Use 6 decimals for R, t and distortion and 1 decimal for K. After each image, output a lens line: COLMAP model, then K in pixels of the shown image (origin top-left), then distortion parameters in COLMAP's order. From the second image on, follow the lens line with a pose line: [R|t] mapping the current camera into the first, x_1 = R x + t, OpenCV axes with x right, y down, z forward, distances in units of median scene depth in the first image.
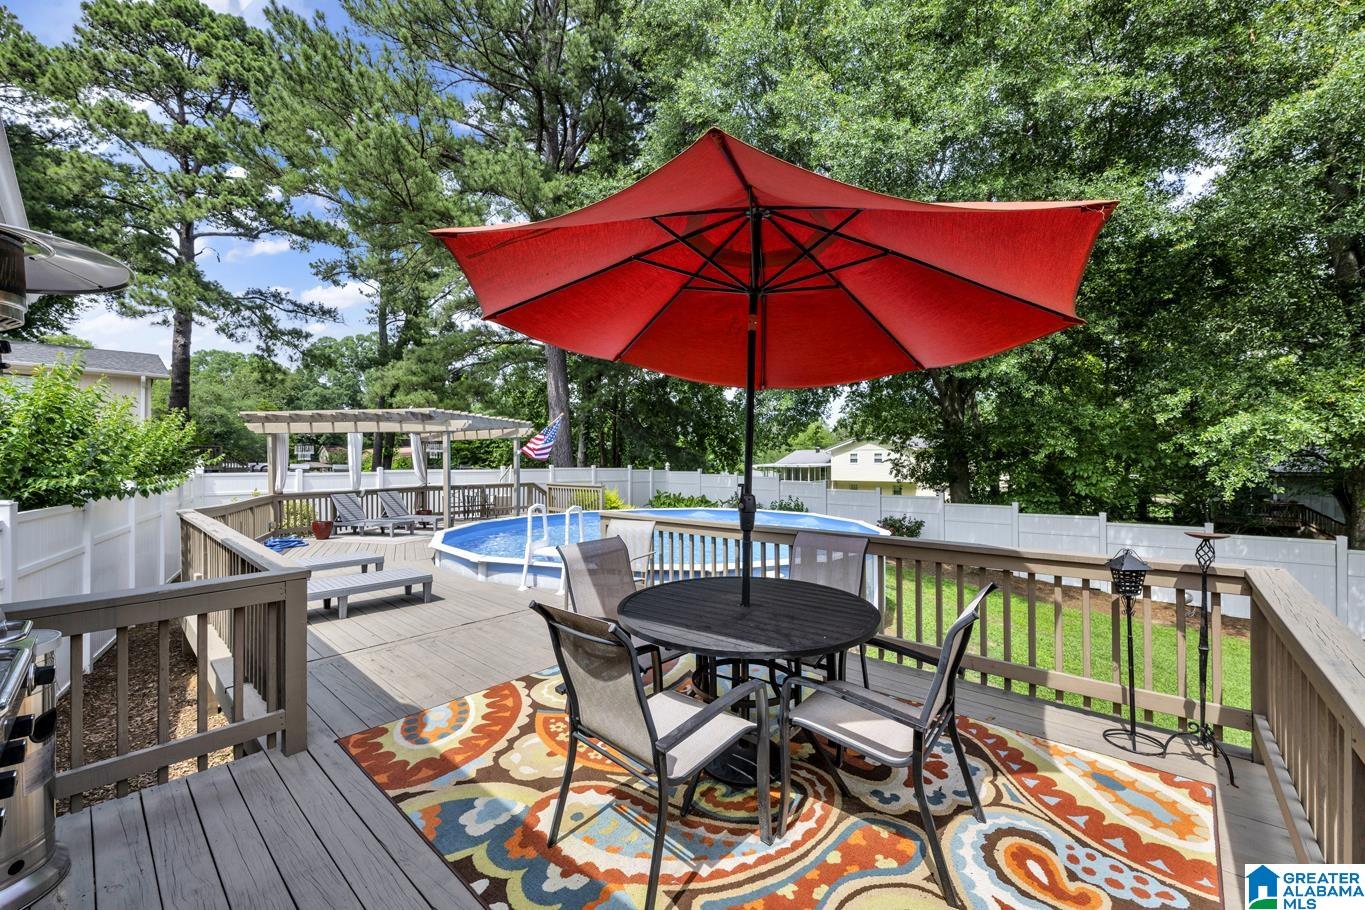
lens RADIAL K [[528.3, 0, 682.5], [0, 528.3, 455.0], [0, 0, 1]] dist [0.000108, 0.000171]
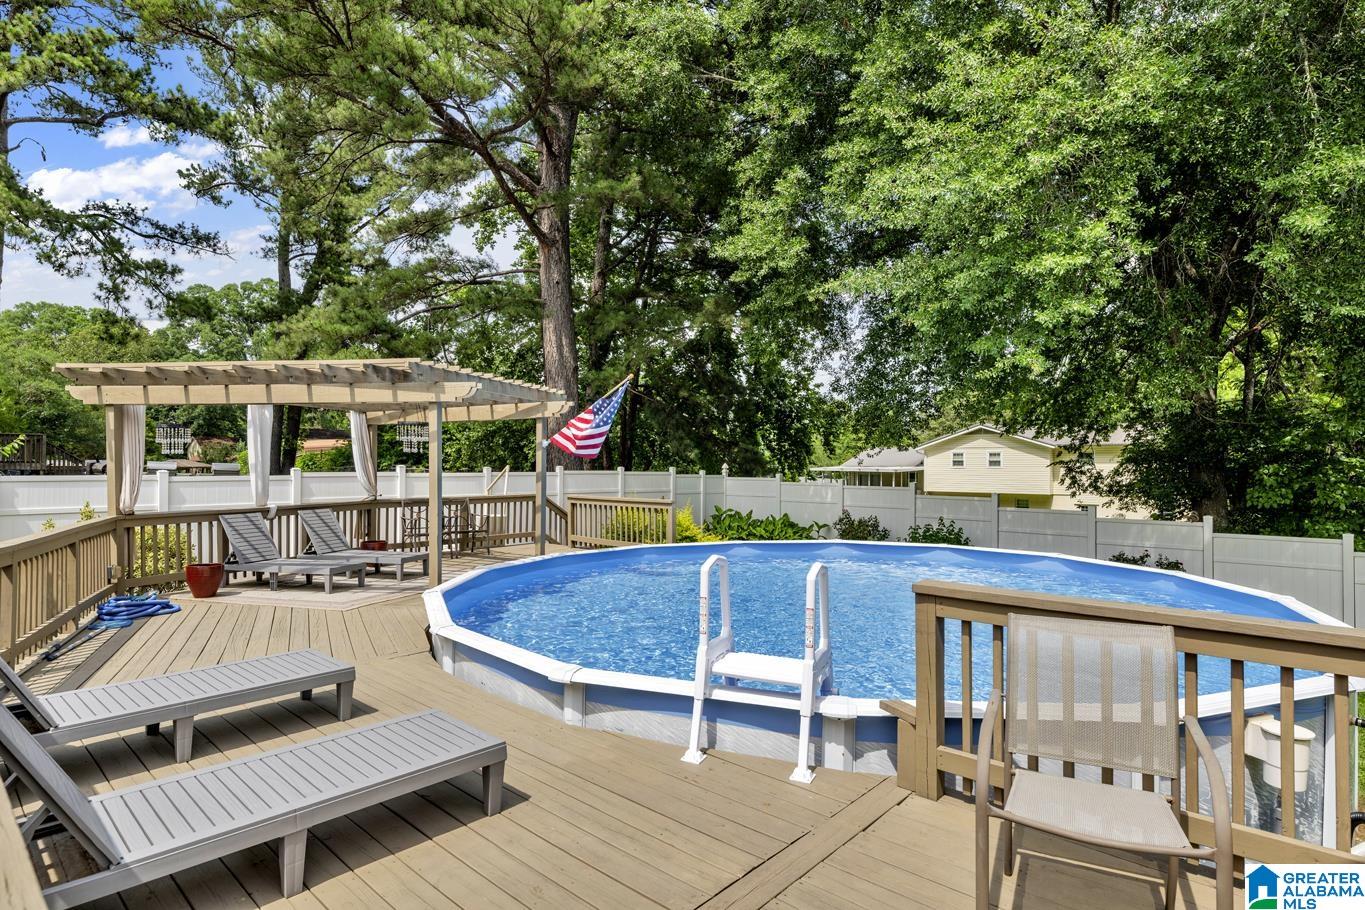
lens RADIAL K [[719.2, 0, 682.5], [0, 719.2, 455.0], [0, 0, 1]] dist [-0.002019, -0.000499]
pose [[0.999972, 0.007353, 0.001100, -0.082287], [-0.007354, 0.999972, 0.001296, 0.002551], [-0.001091, -0.001304, 0.999999, 0.110989]]
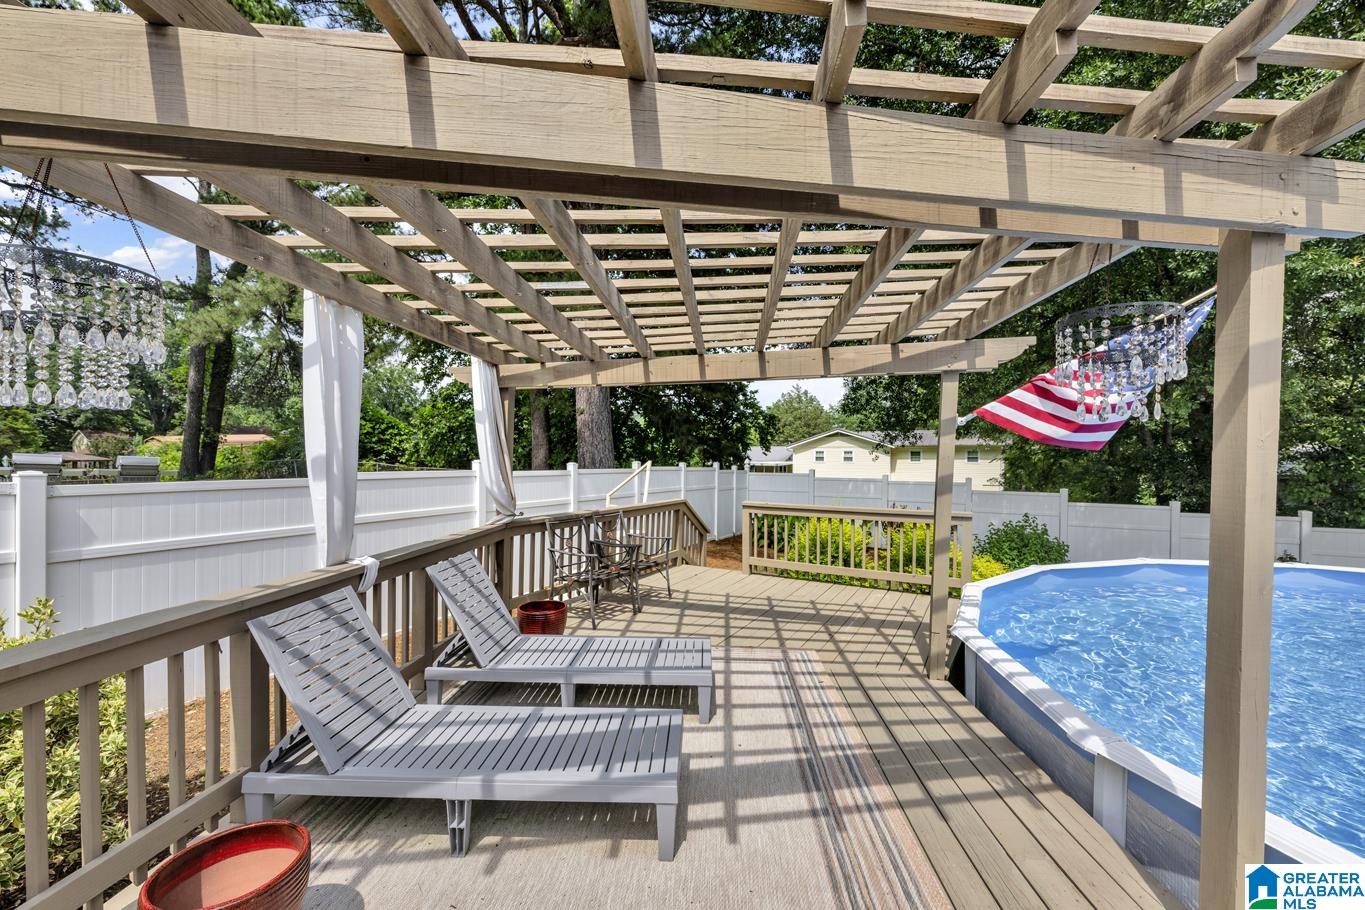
lens RADIAL K [[528.3, 0, 682.5], [0, 528.3, 455.0], [0, 0, 1]] dist [0.000108, 0.000171]
pose [[0.967287, 0.012492, 0.253377, -0.274600], [-0.013927, 0.999896, 0.003873, 0.007766], [-0.253302, -0.007276, 0.967360, 0.381723]]
